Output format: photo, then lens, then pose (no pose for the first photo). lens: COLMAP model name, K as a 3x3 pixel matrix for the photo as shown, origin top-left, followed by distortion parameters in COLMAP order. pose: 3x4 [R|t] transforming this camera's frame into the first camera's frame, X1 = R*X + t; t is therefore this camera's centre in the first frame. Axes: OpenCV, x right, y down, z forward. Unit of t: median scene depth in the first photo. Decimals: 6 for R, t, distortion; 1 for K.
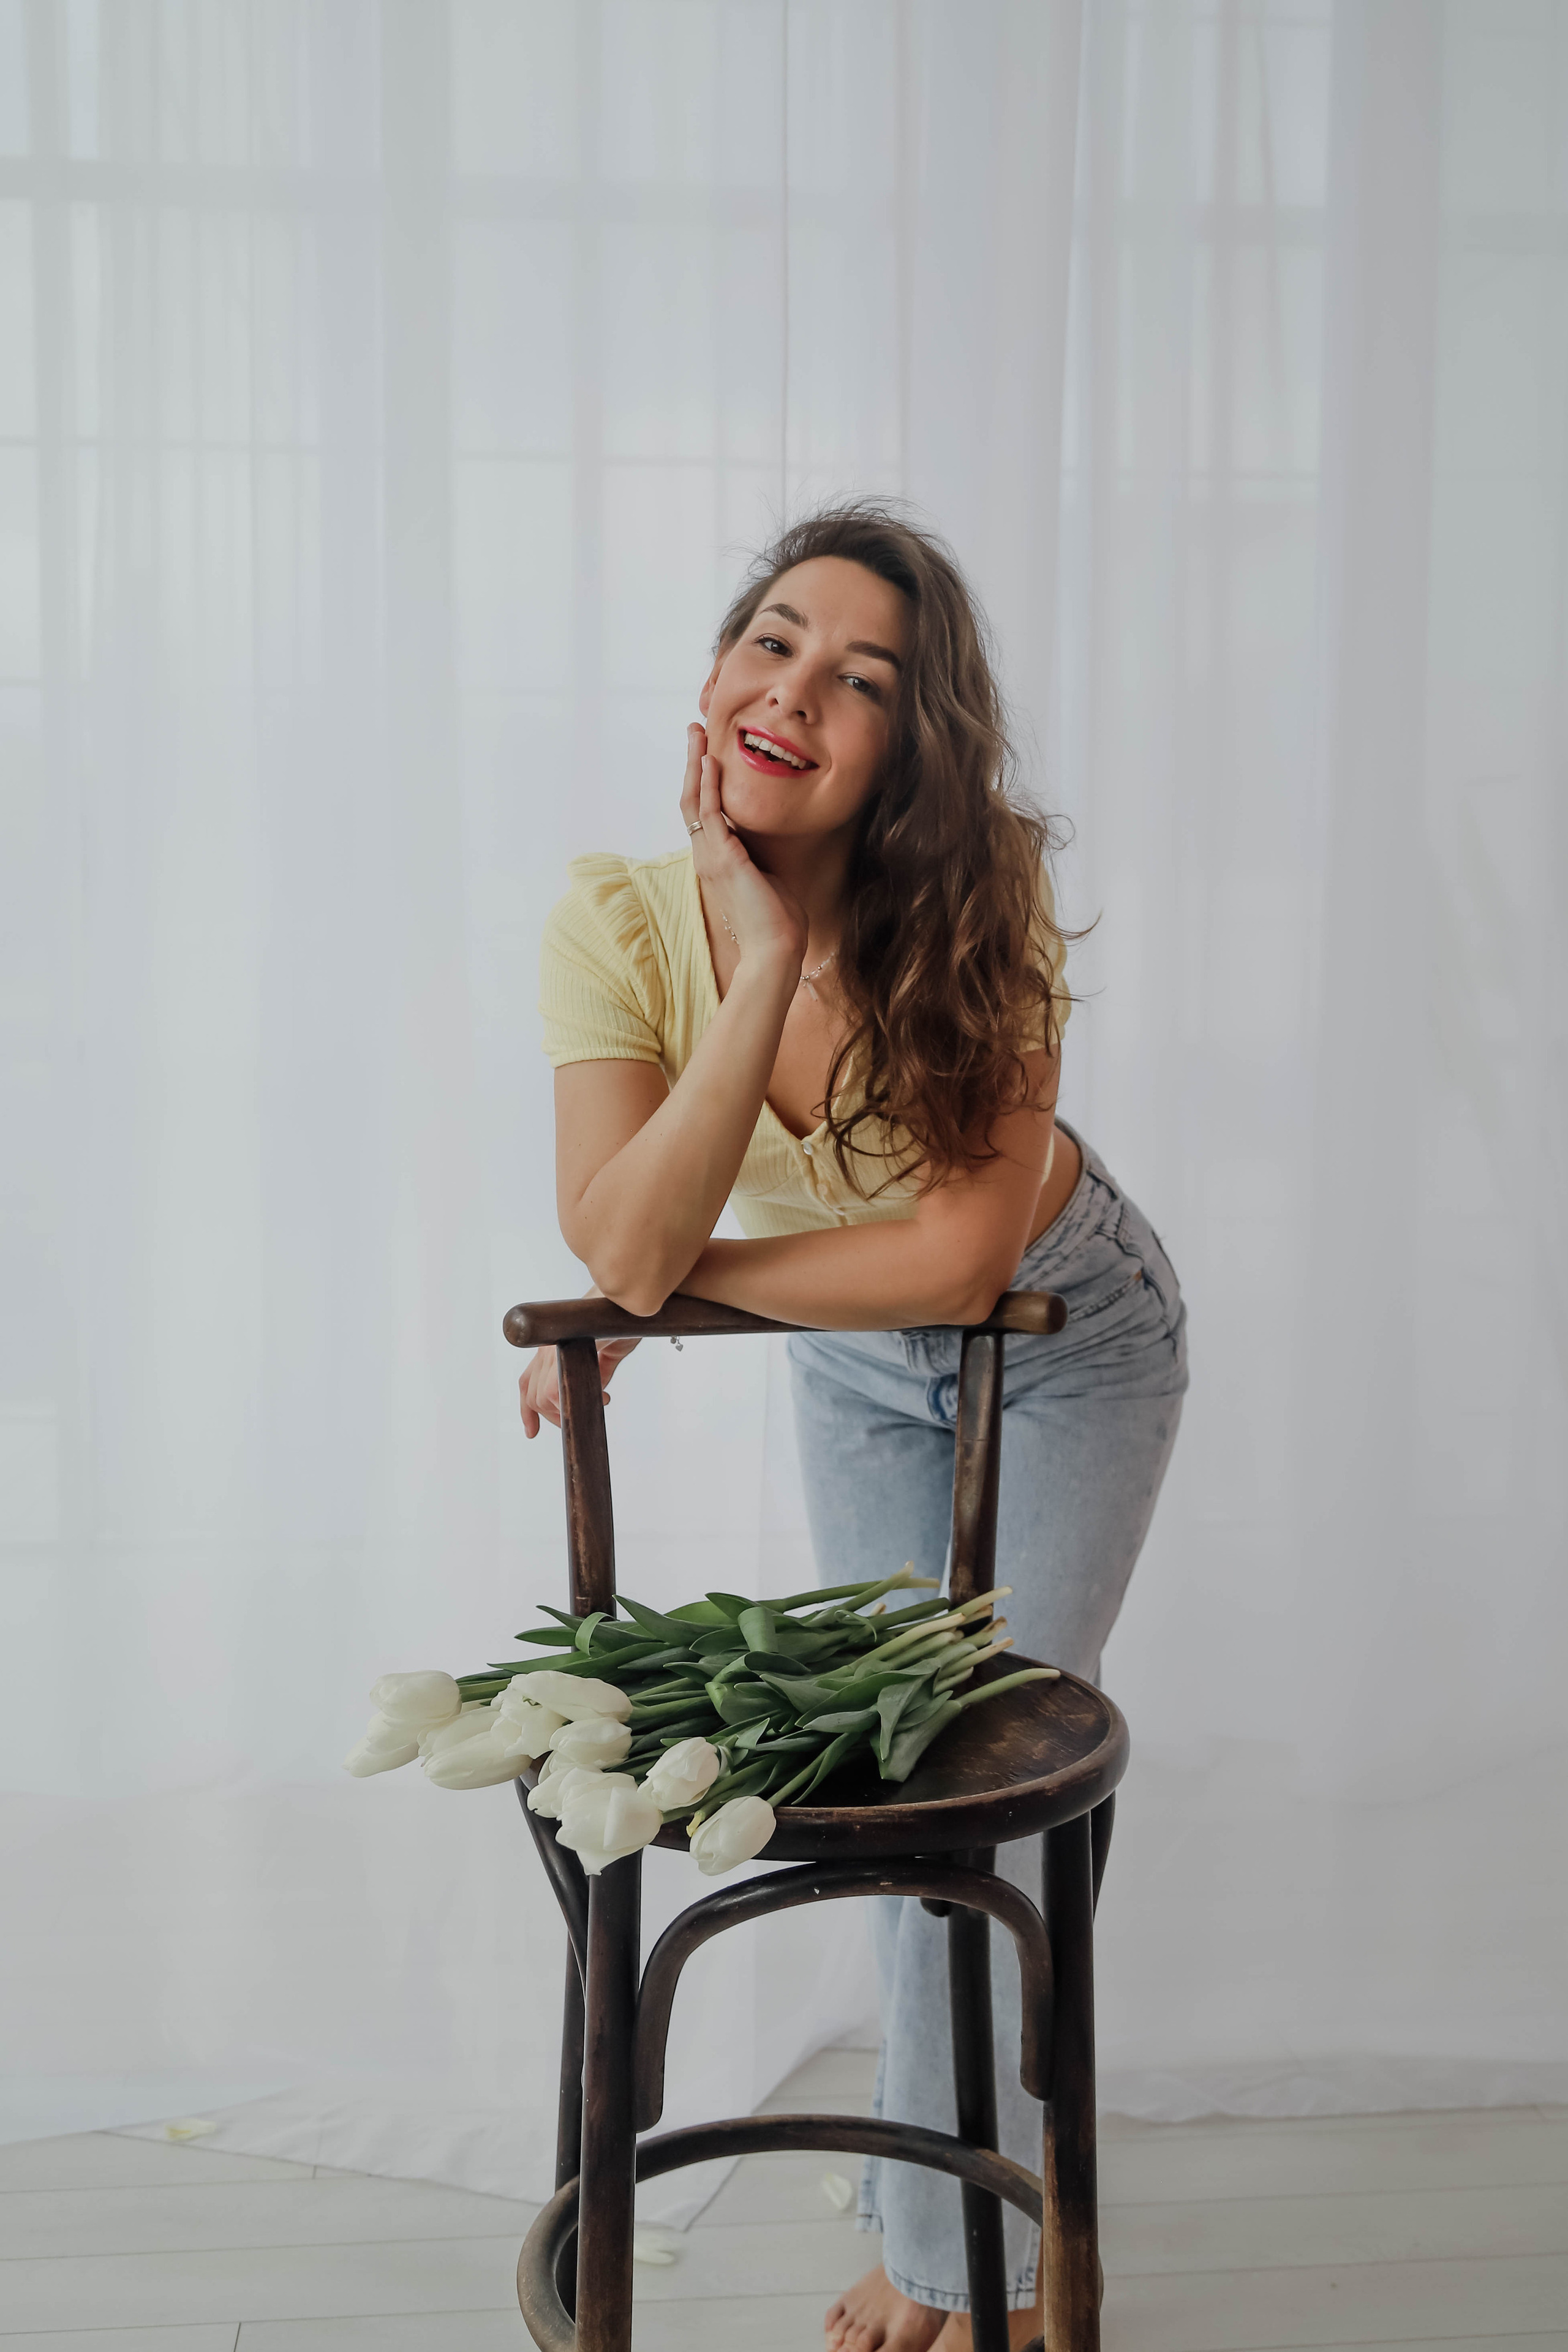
lens RADIAL K [[2372.0, 0, 777.8], [0, 2372.0, 1090.9], [0, 0, 1]] dist [0.004283, 0.002559]
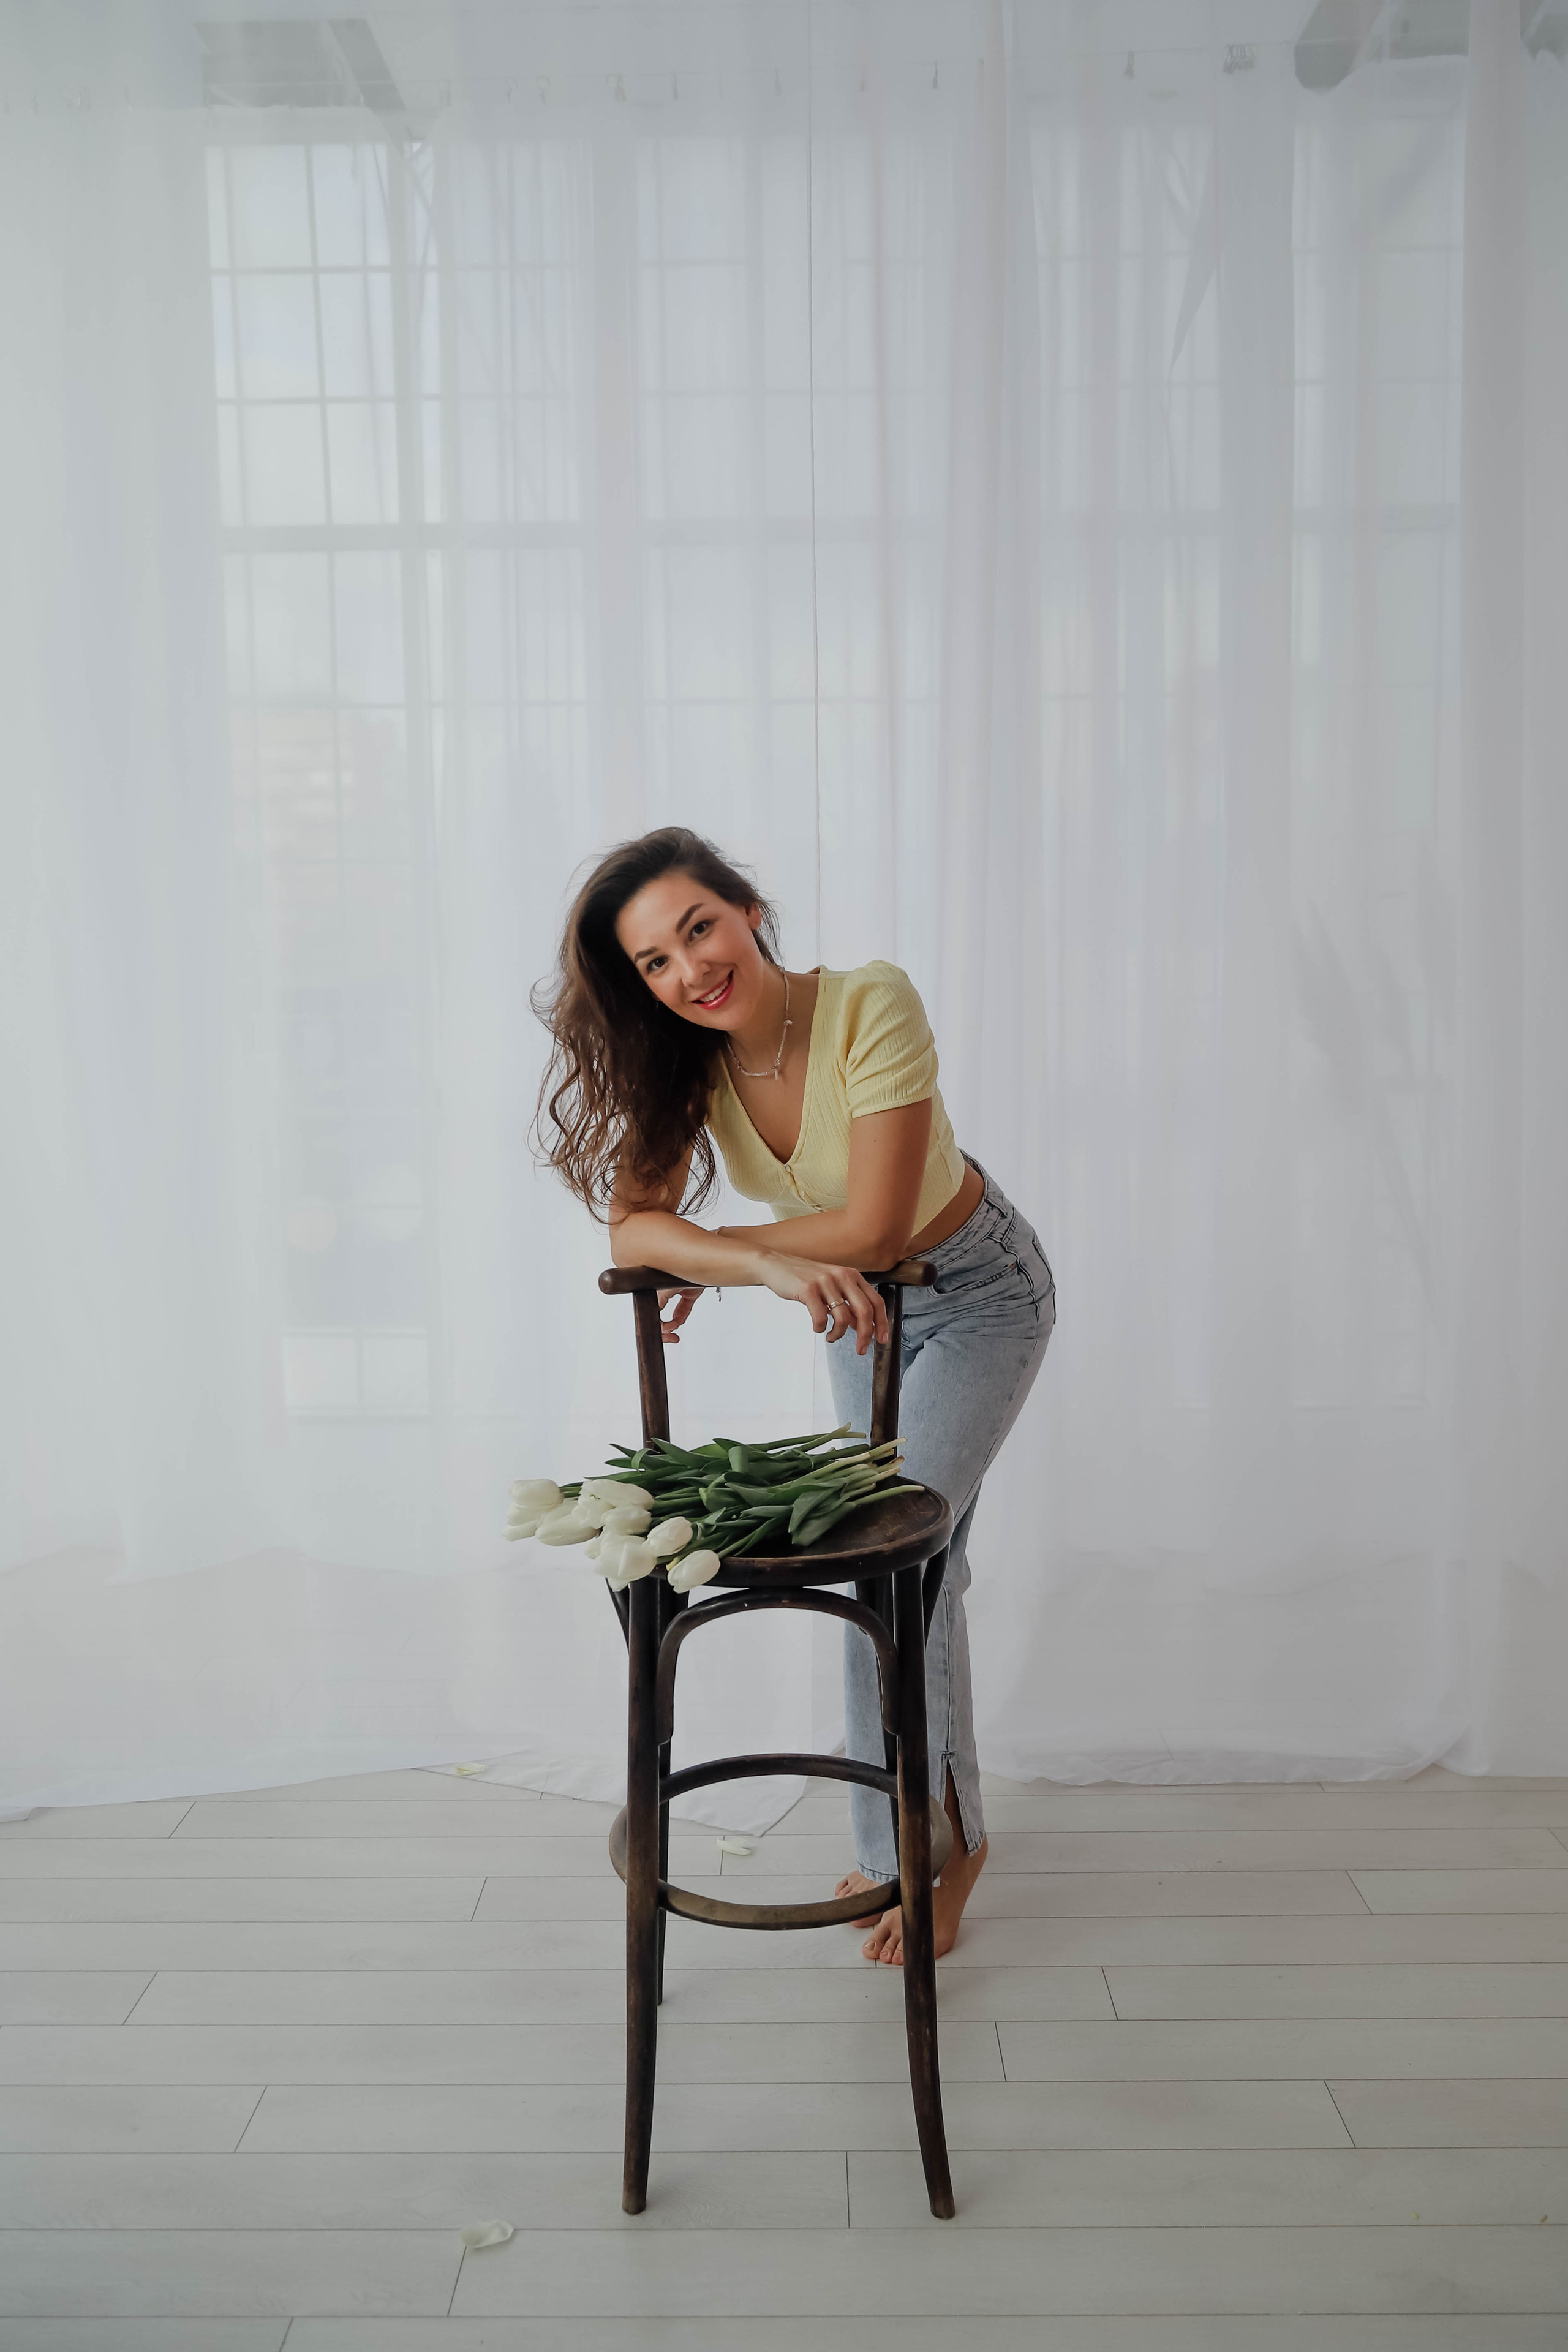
lens RADIAL K [[1686.0, 0, 777.2], [0, 1686.0, 1107.6], [0, 0, 1]] dist [-0.003612, 0.000902]
pose [[0.993114, -0.013268, -0.116398, 0.158870], [0.013466, 0.999909, 0.000916, -0.026444], [0.116375, -0.002477, 0.993202, -0.196825]]
